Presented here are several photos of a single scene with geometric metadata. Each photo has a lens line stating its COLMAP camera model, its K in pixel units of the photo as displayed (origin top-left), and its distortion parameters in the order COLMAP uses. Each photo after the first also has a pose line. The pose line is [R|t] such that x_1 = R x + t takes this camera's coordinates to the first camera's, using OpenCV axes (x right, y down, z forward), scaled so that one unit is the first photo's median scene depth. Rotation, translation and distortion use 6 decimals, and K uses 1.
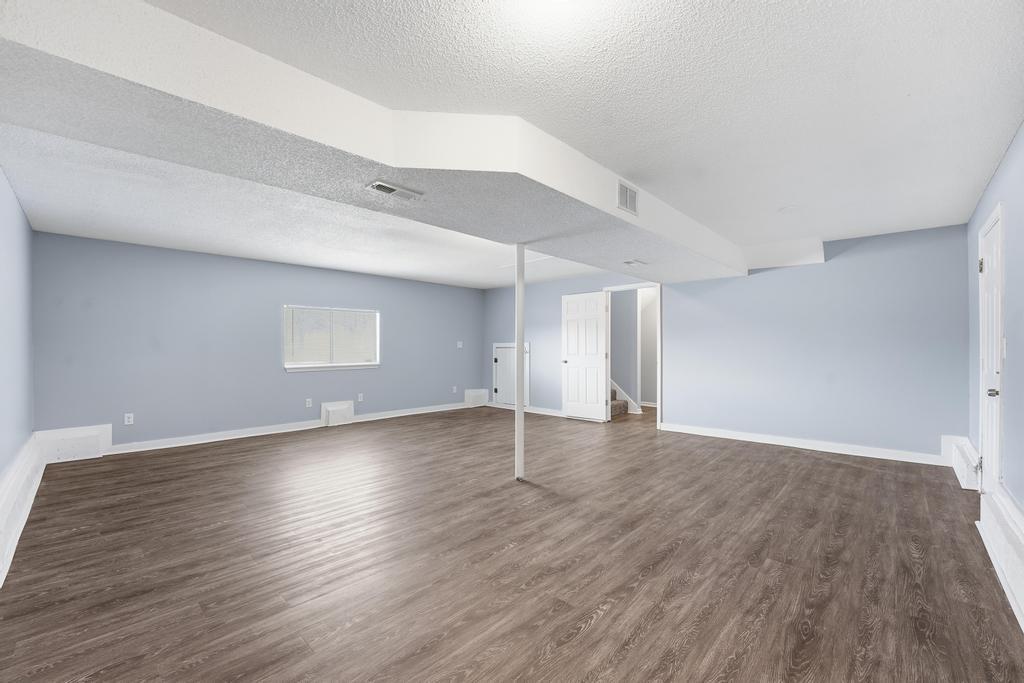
lens RADIAL K [[415.0, 0, 501.8], [0, 415.0, 349.8], [0, 0, 1]] dist [-0.020727, 0.000234]
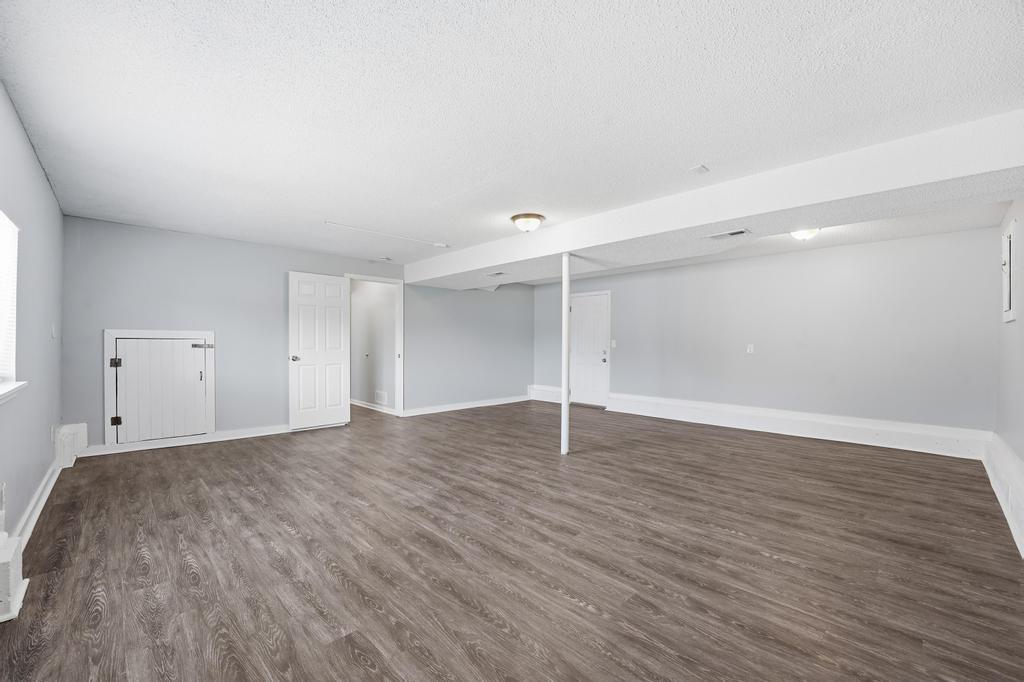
lens RADIAL K [[415.0, 0, 501.8], [0, 415.0, 349.3], [0, 0, 1]] dist [-0.020727, 0.000234]
pose [[0.039937, -0.005520, 0.999187, -1.263096], [-0.003797, 0.999977, 0.005676, 0.009643], [-0.999195, -0.004021, 0.039915, 1.257143]]
